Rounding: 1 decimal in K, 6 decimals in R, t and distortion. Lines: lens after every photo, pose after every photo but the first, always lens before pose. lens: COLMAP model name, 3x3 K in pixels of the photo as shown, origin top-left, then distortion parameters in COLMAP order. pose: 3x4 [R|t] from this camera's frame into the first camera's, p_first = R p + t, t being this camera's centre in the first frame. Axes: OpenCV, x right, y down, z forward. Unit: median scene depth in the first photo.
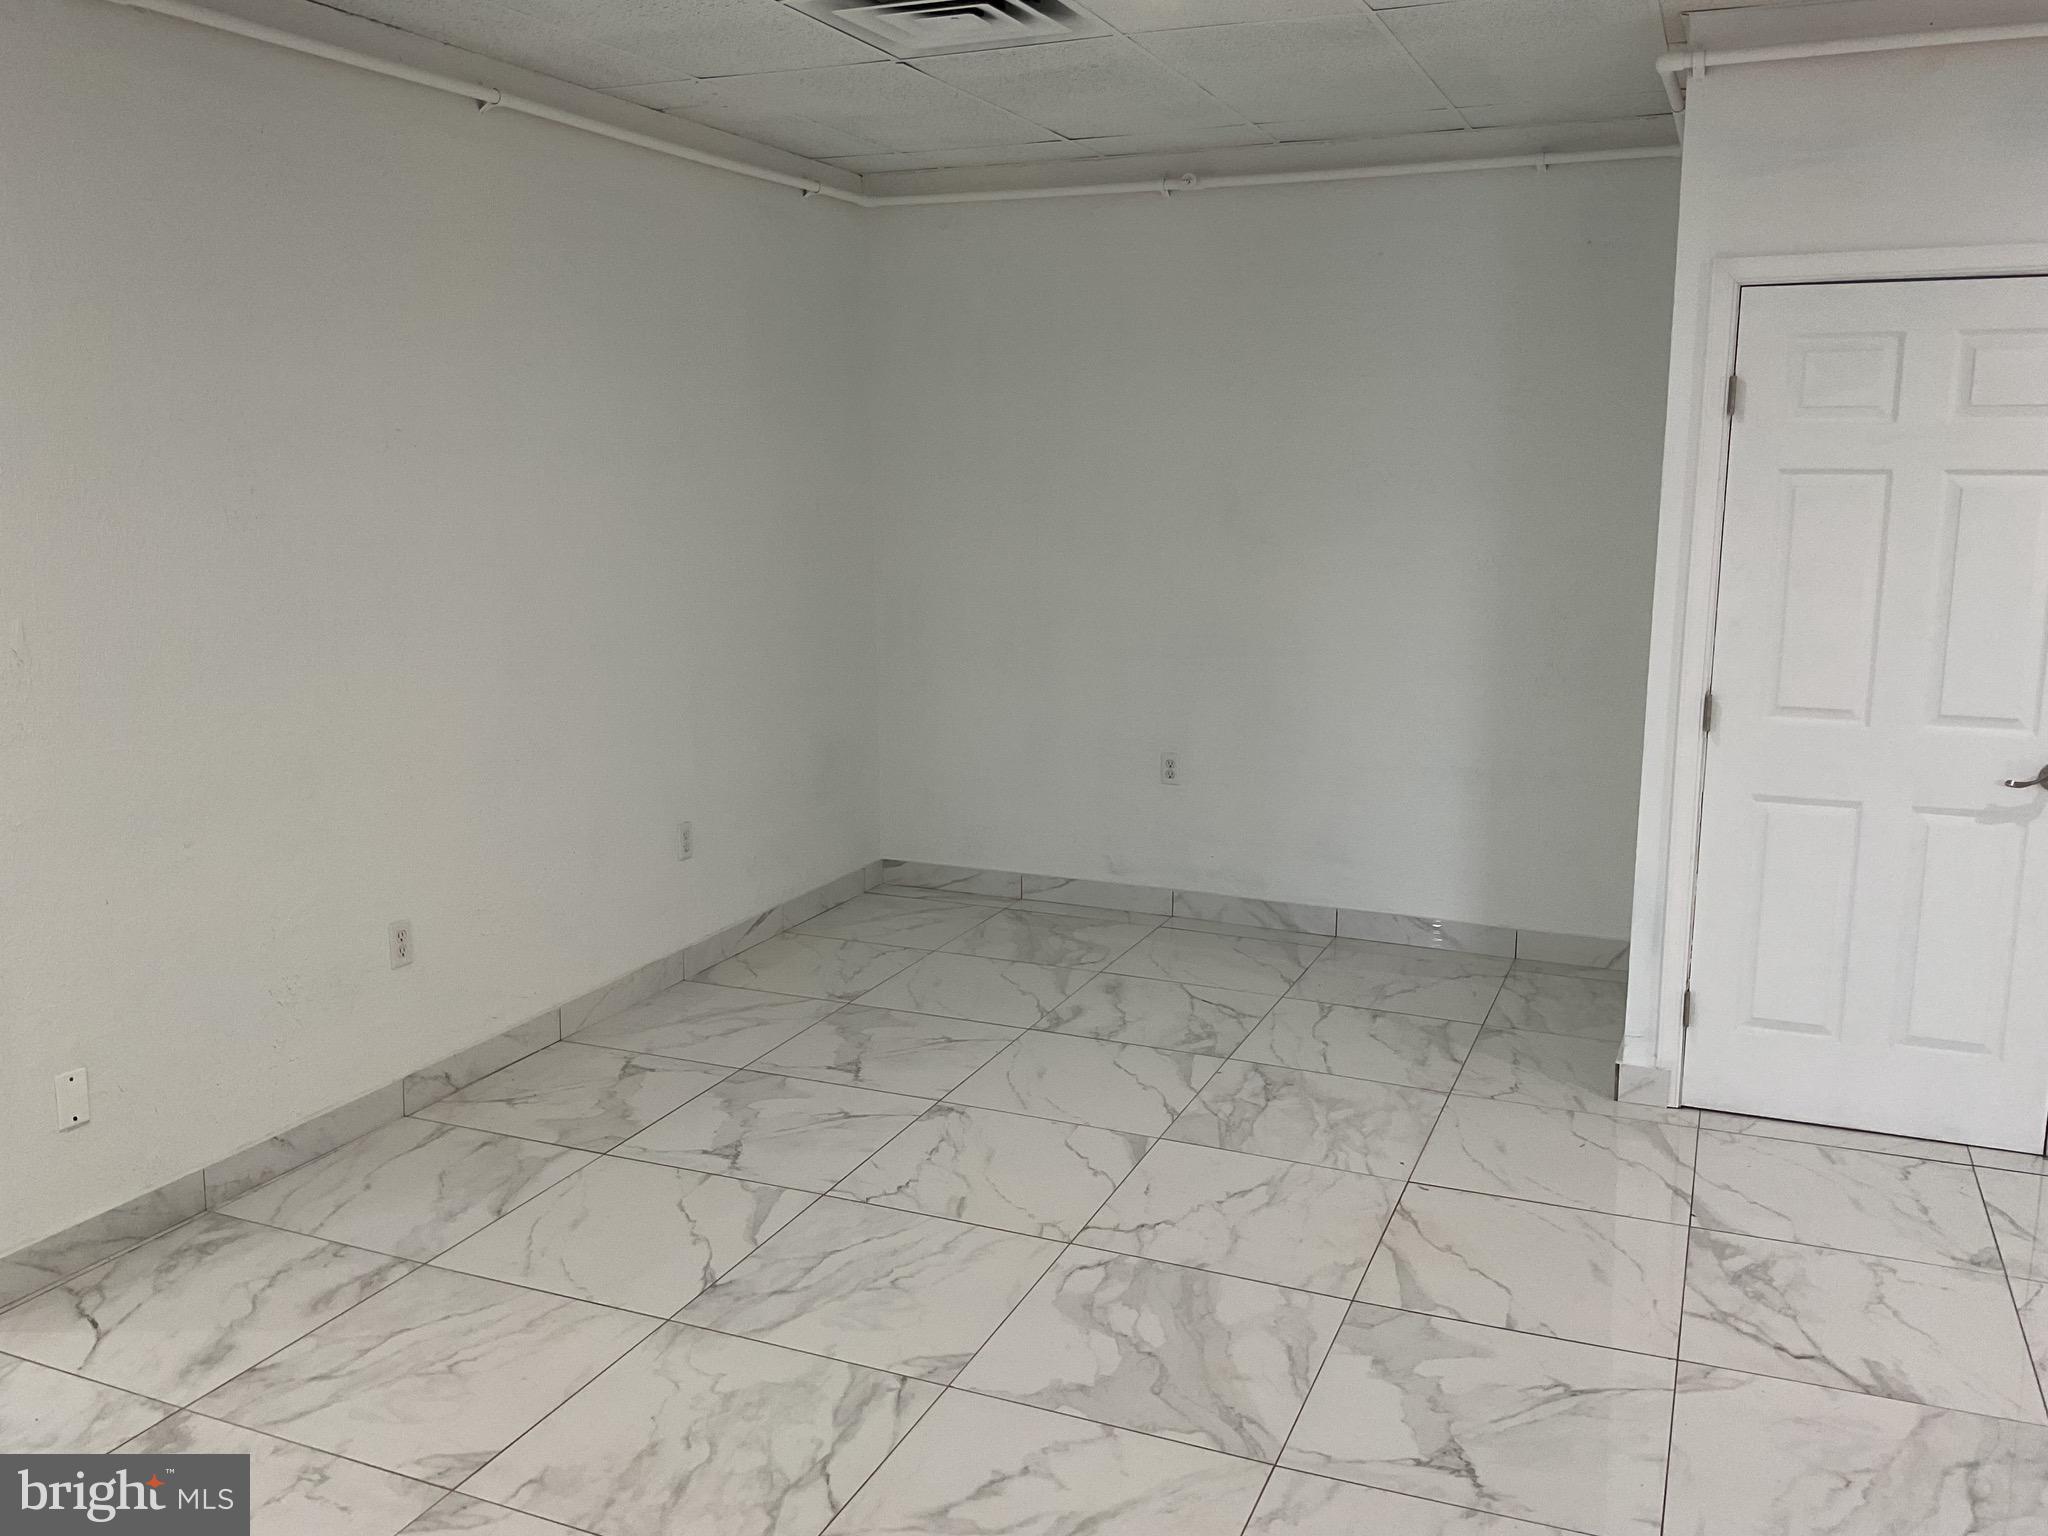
lens RADIAL K [[1703.1, 0, 1021.5], [0, 1703.1, 756.7], [0, 0, 1]] dist [0.081085, -0.132247]
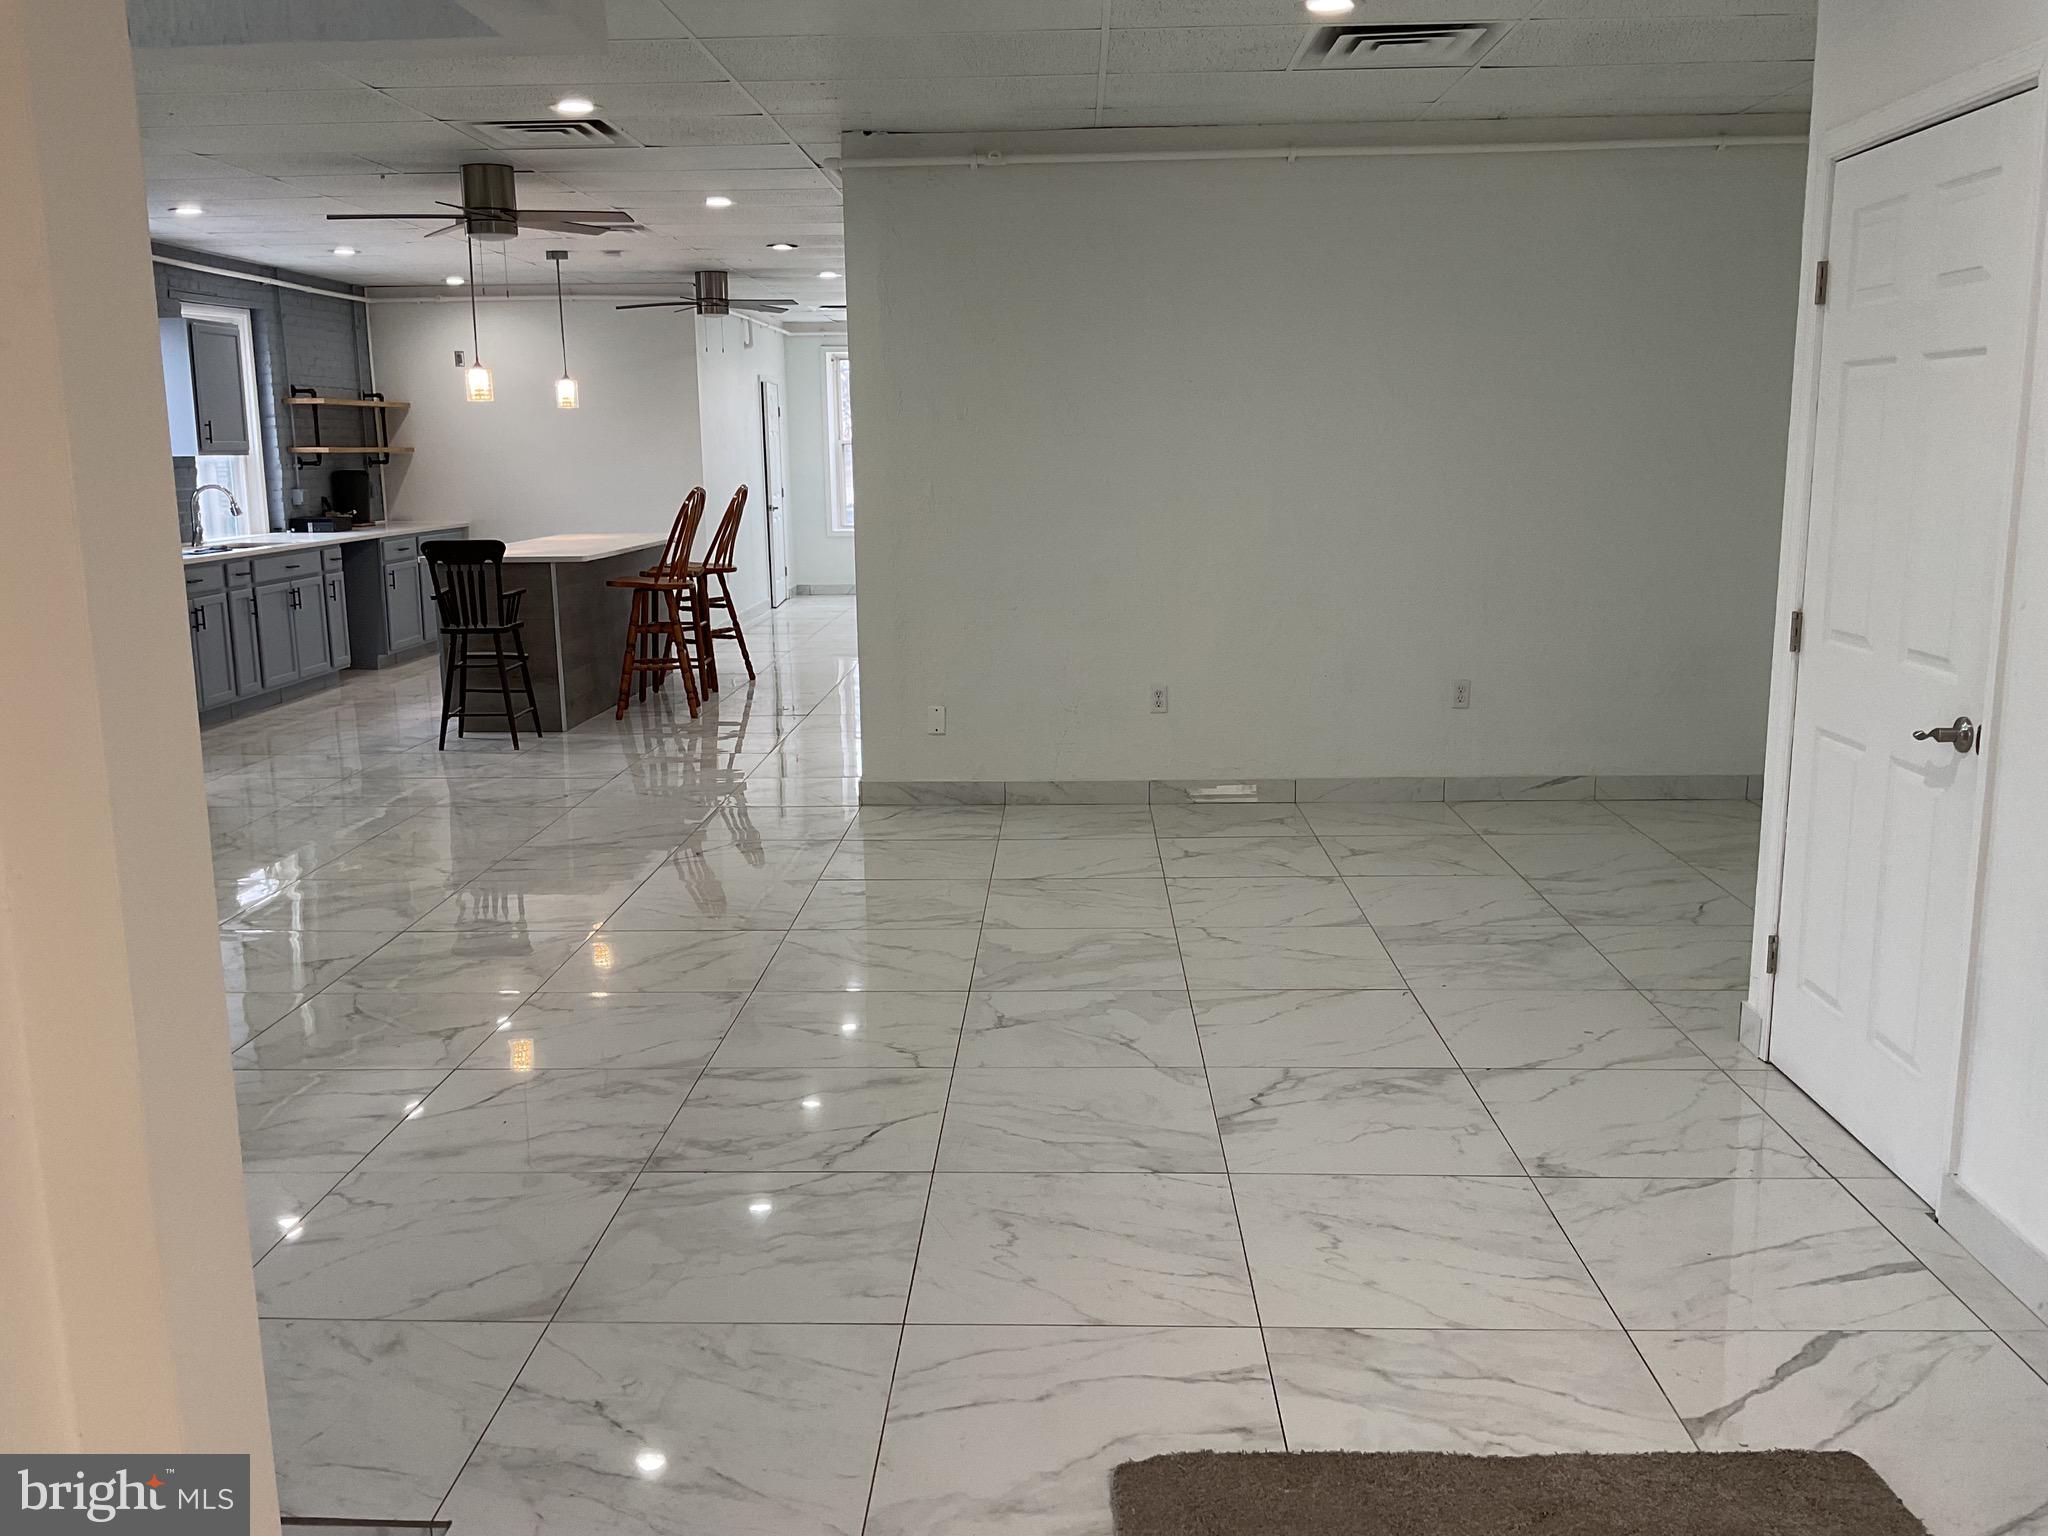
lens RADIAL K [[1703.1, 0, 1019.7], [0, 1703.1, 779.7], [0, 0, 1]] dist [0.081085, -0.132247]
pose [[0.348663, 0.172468, -0.921243, 1.288358], [-0.146186, 0.980901, 0.128310, -0.006774], [0.925777, 0.089936, 0.367216, 0.328821]]
